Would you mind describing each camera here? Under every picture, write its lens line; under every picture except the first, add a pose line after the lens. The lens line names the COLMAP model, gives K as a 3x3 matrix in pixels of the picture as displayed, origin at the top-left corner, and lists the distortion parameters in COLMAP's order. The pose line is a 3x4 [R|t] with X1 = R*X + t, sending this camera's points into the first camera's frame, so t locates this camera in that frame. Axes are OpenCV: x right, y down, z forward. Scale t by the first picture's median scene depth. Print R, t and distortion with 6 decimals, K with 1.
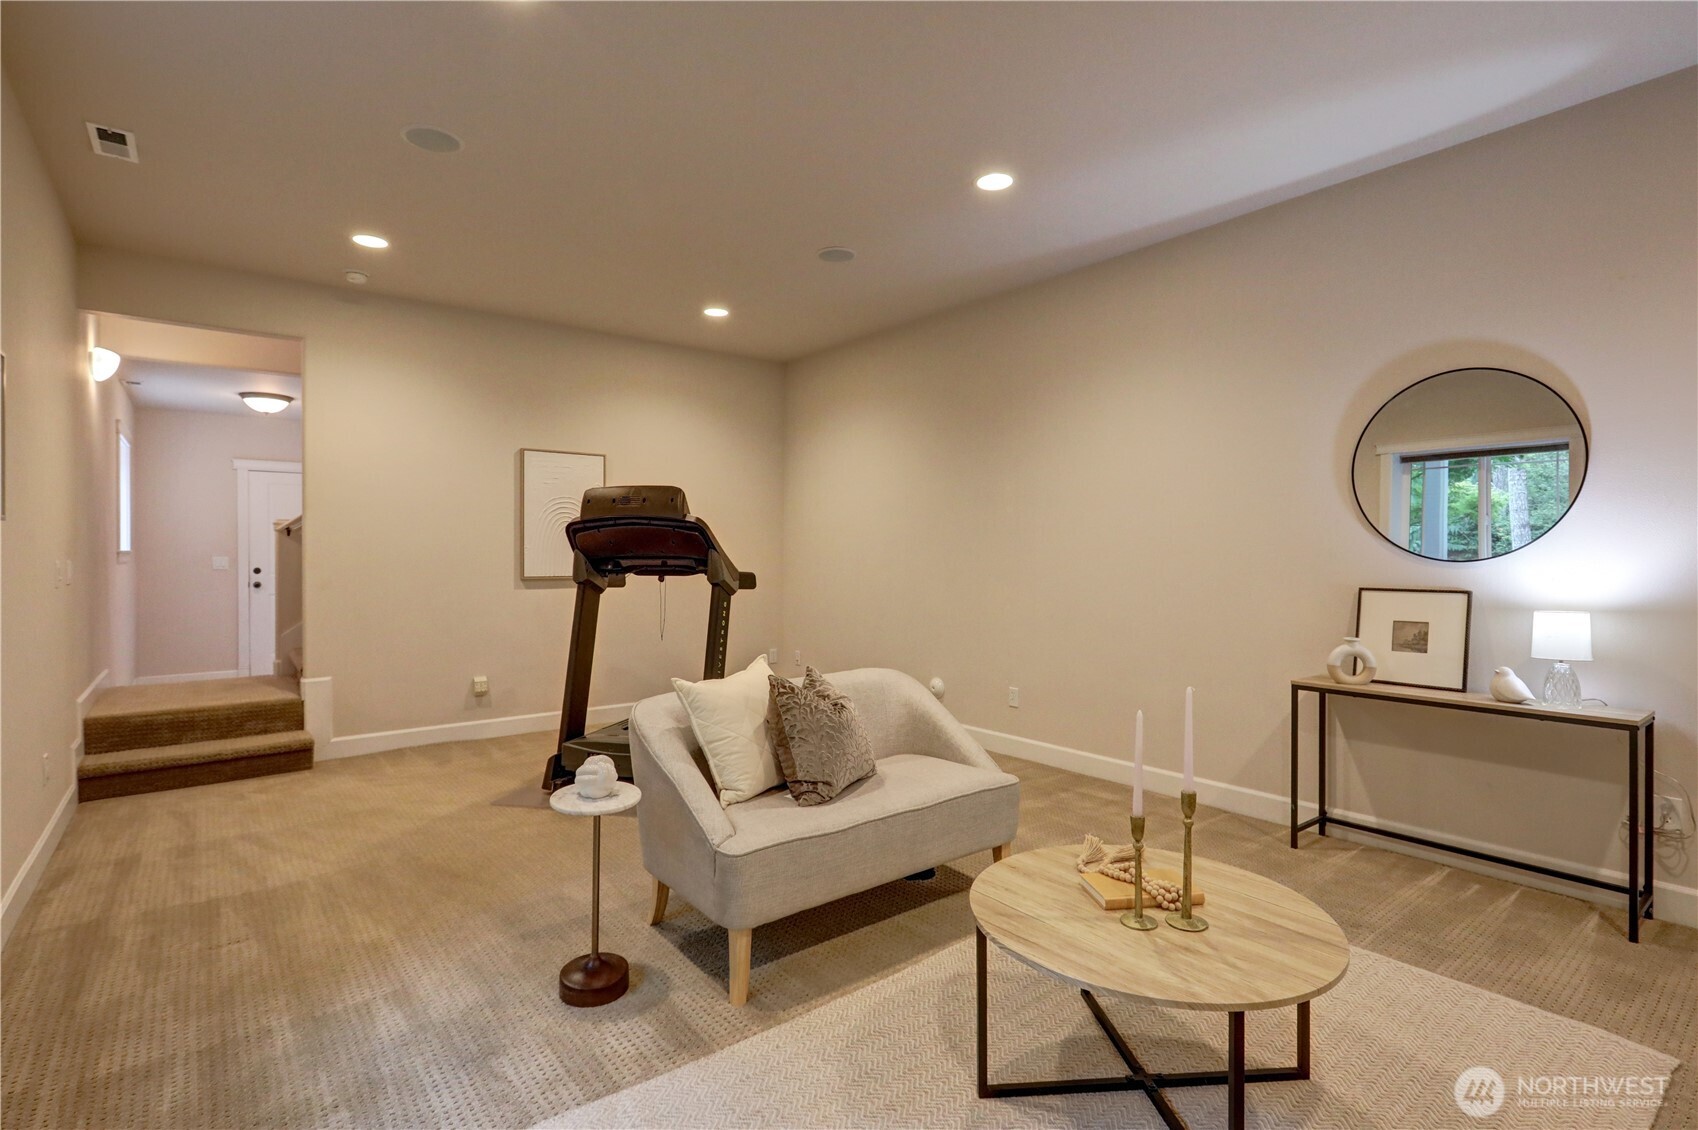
lens RADIAL K [[773.3, 0, 845.1], [0, 773.3, 569.8], [0, 0, 1]] dist [-0.003591, -0.000023]
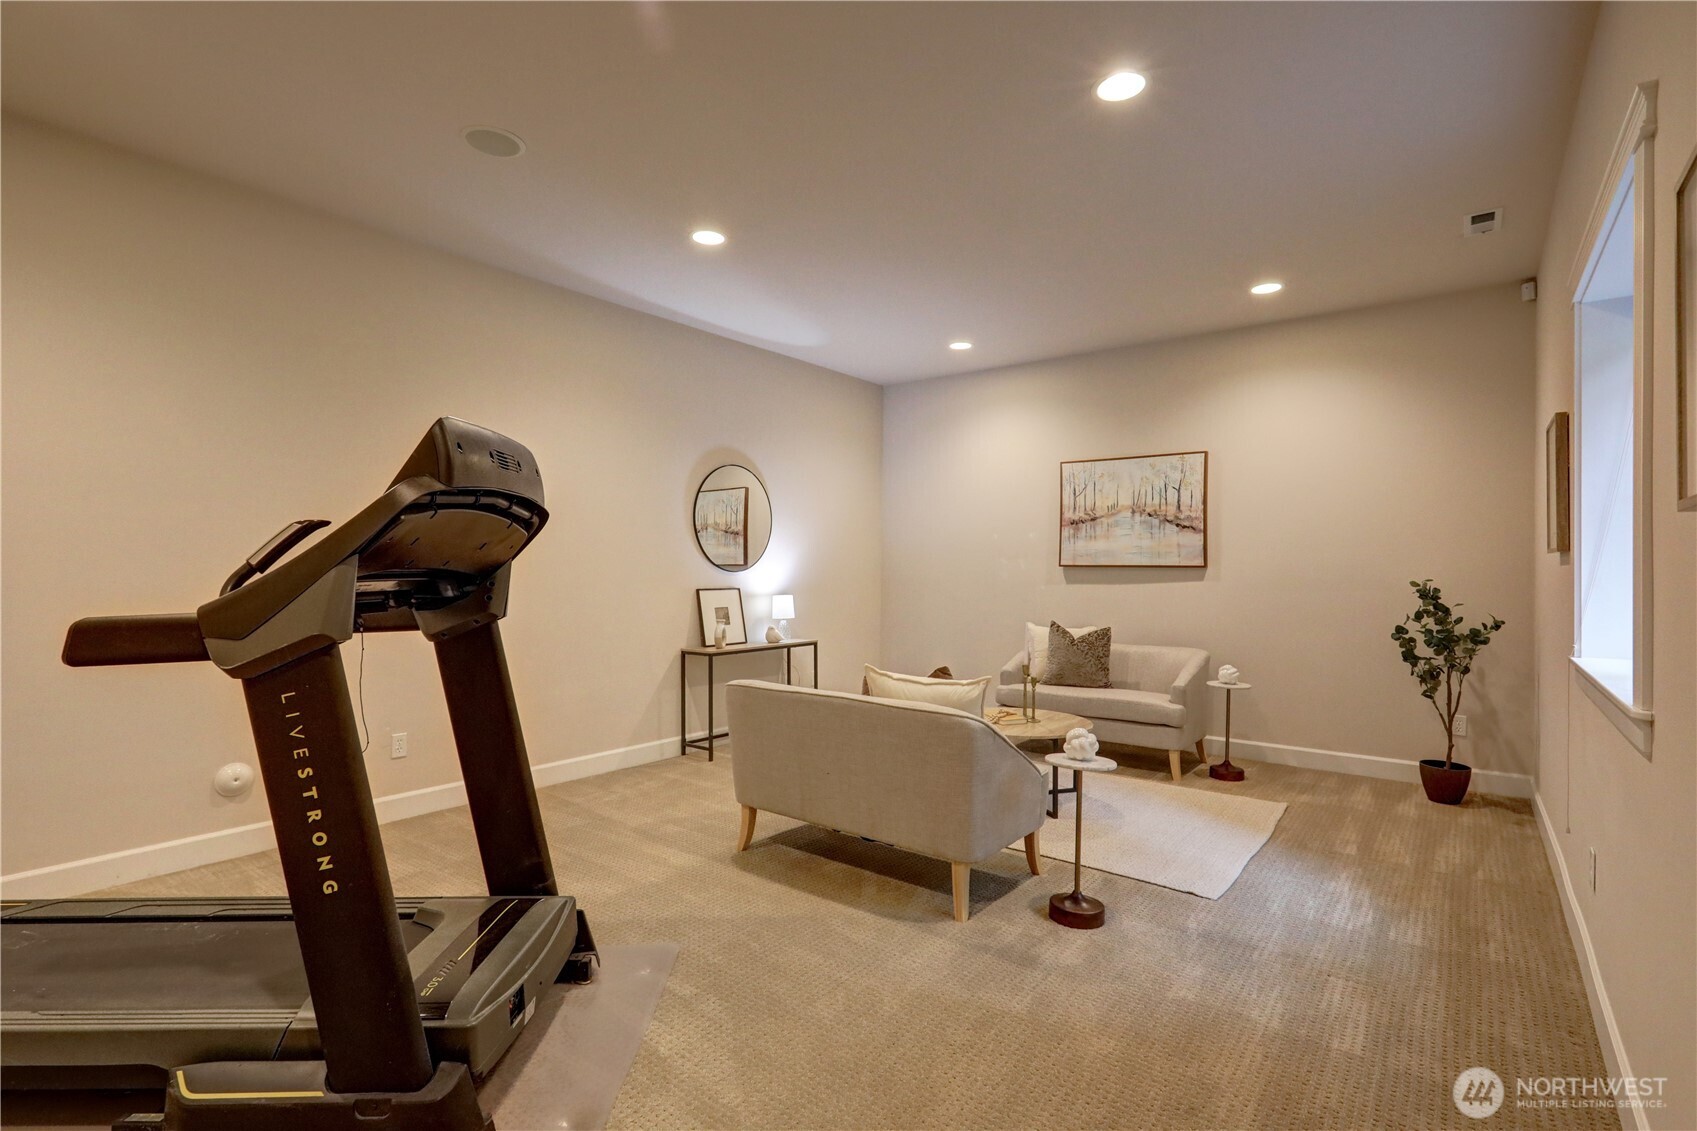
lens RADIAL K [[772.8, 0, 844.6], [0, 772.8, 570.3], [0, 0, 1]] dist [-0.003591, -0.000023]
pose [[-0.201518, -0.003205, 0.979480, -0.994615], [0.007389, 0.999961, 0.004792, -0.020862], [-0.979457, 0.008203, -0.201486, 1.076789]]
